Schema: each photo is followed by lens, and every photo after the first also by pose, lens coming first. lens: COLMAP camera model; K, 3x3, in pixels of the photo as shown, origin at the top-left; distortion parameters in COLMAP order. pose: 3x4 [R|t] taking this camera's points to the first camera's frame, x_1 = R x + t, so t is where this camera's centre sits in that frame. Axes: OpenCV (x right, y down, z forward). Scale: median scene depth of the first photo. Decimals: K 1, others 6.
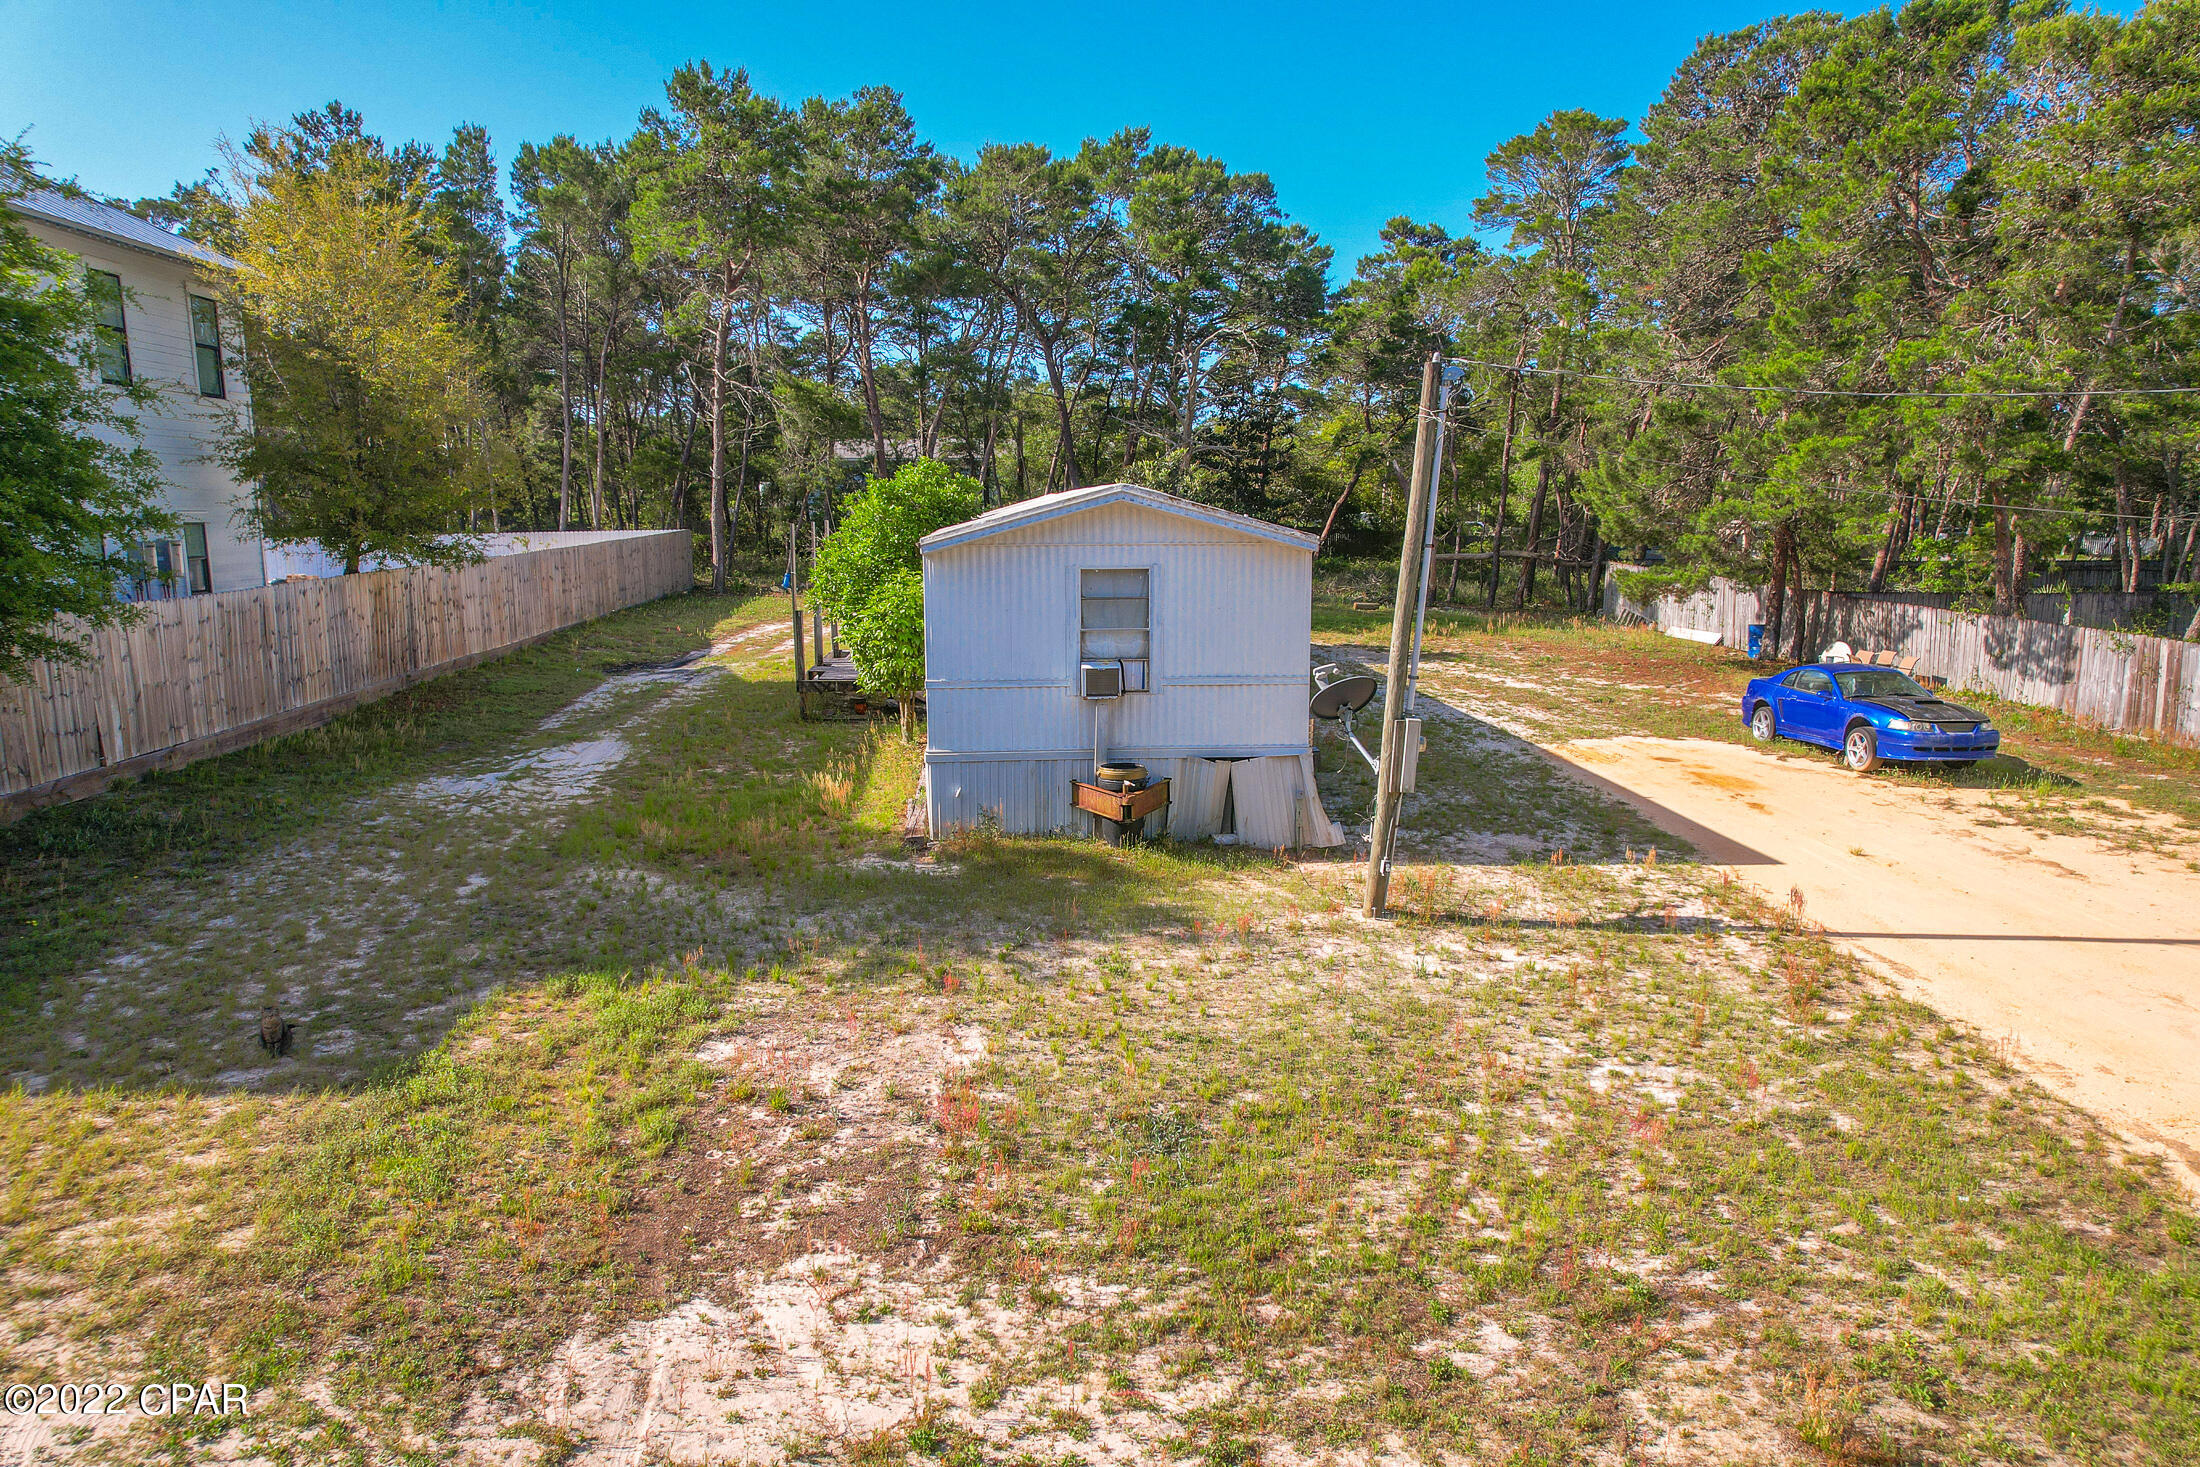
lens RADIAL K [[1395.1, 0, 1107.8], [0, 1395.1, 733.9], [0, 0, 1]] dist [-0.069863, 0.061058]
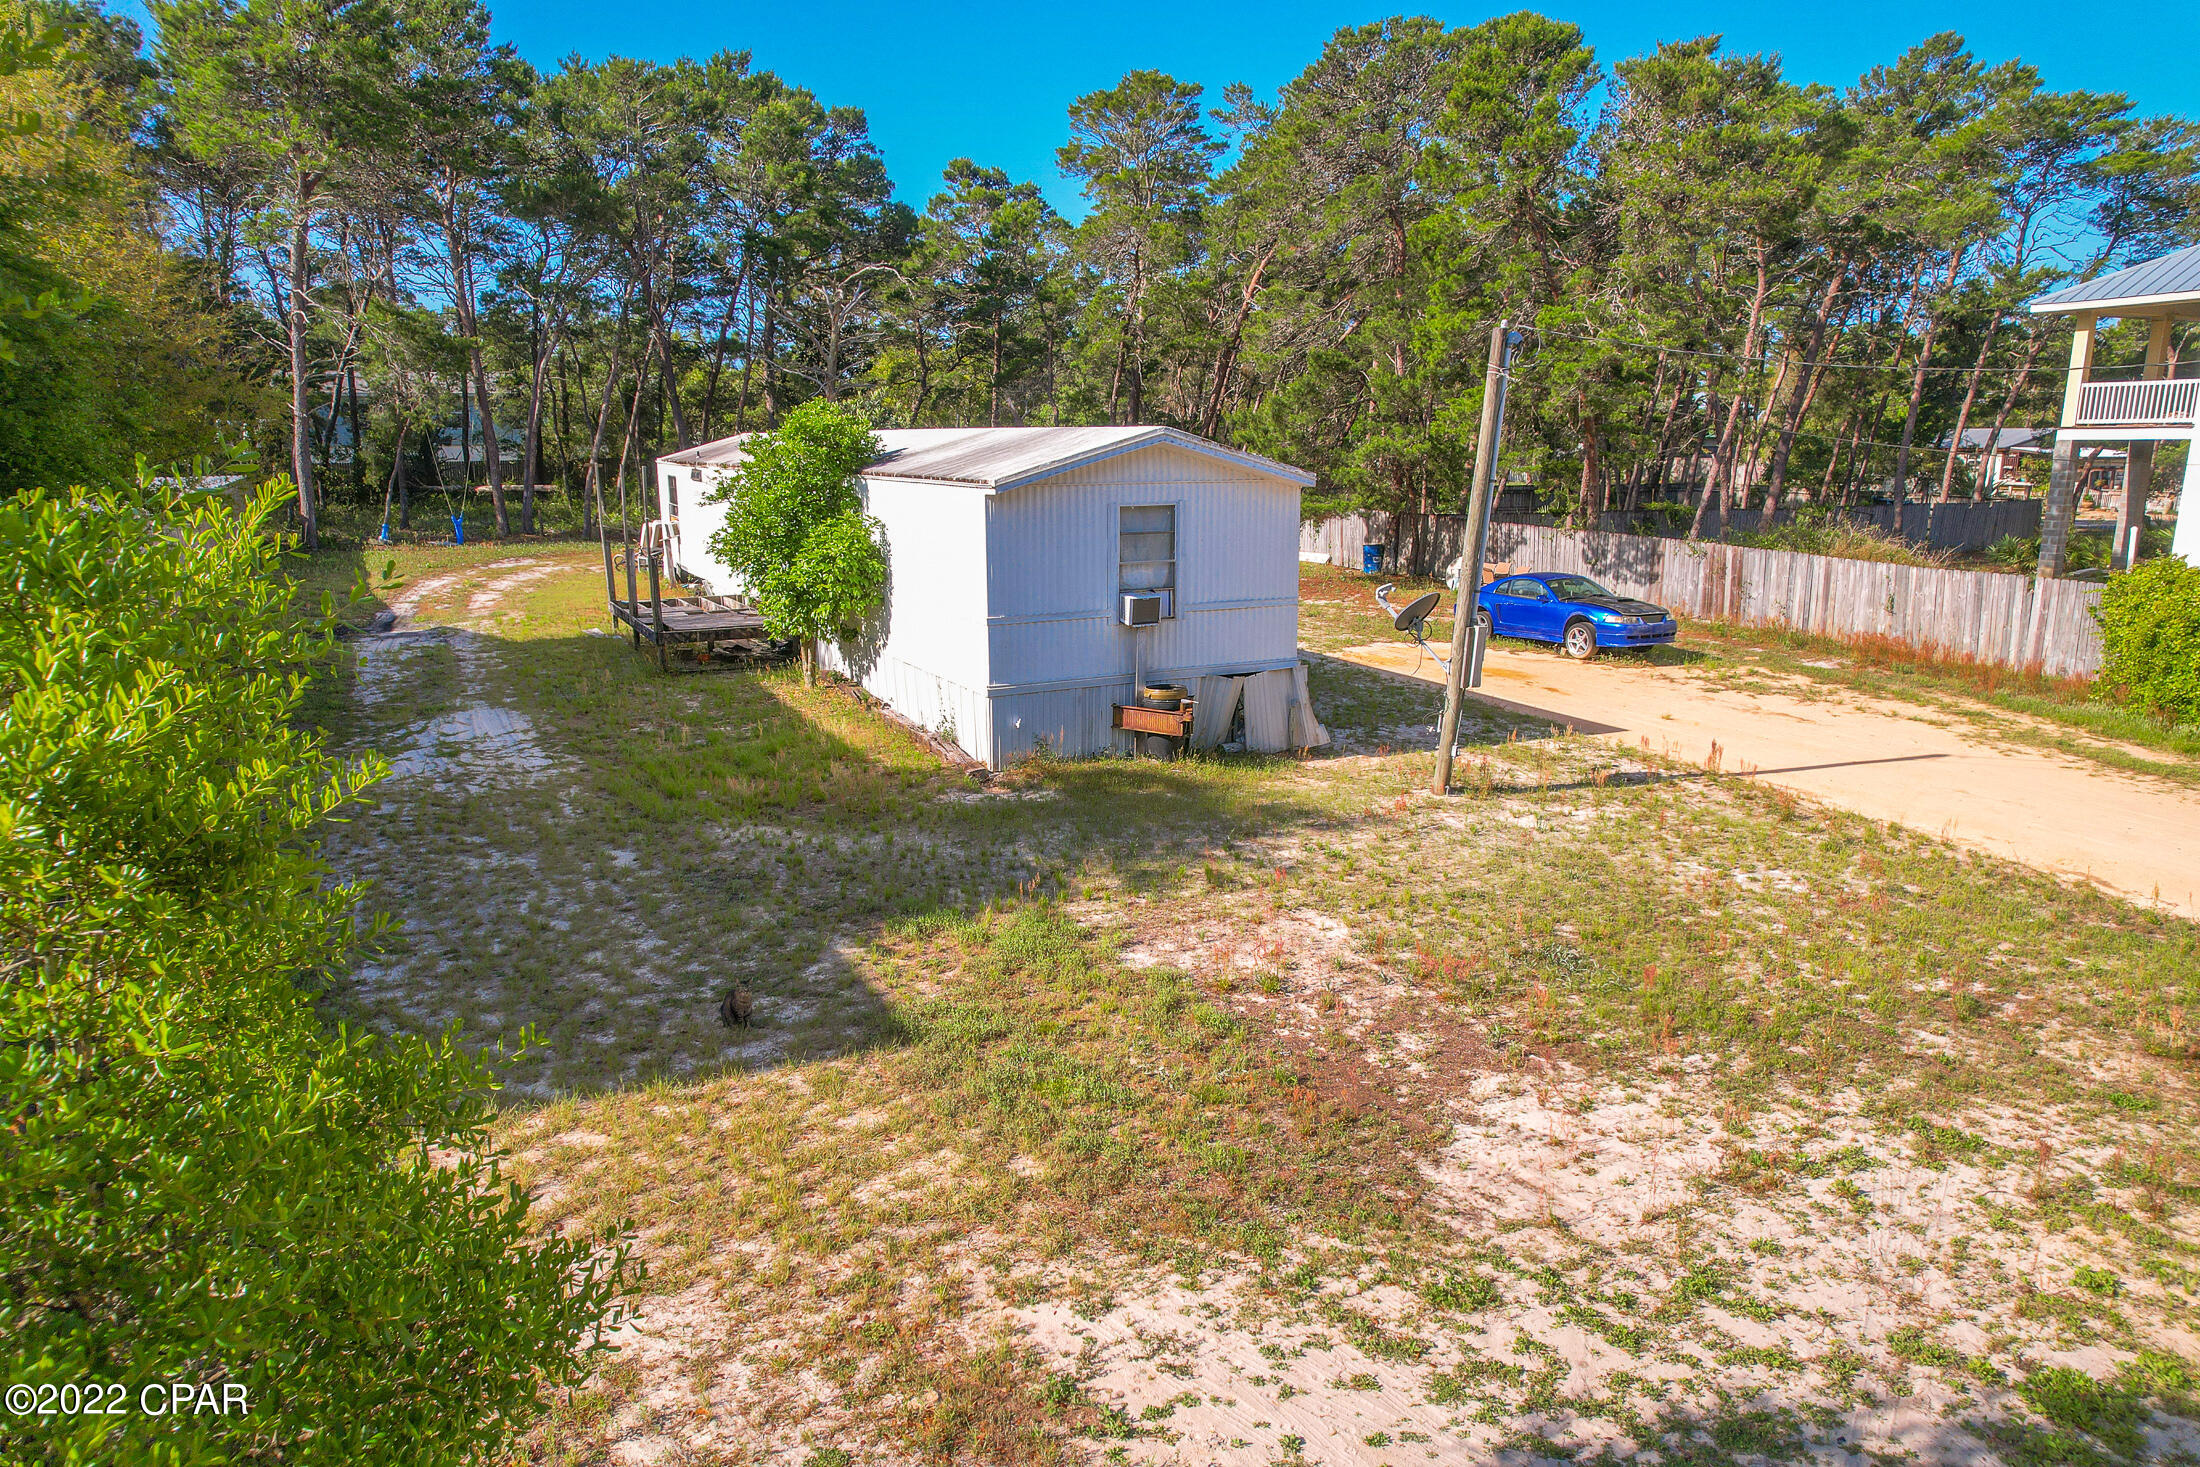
lens RADIAL K [[1395.1, 0, 1107.8], [0, 1395.1, 733.9], [0, 0, 1]] dist [-0.069863, 0.061058]
pose [[0.920996, -0.081119, 0.381034, -0.449261], [0.063992, 0.996297, 0.057428, -0.005921], [-0.384281, -0.028508, 0.922776, 0.010204]]
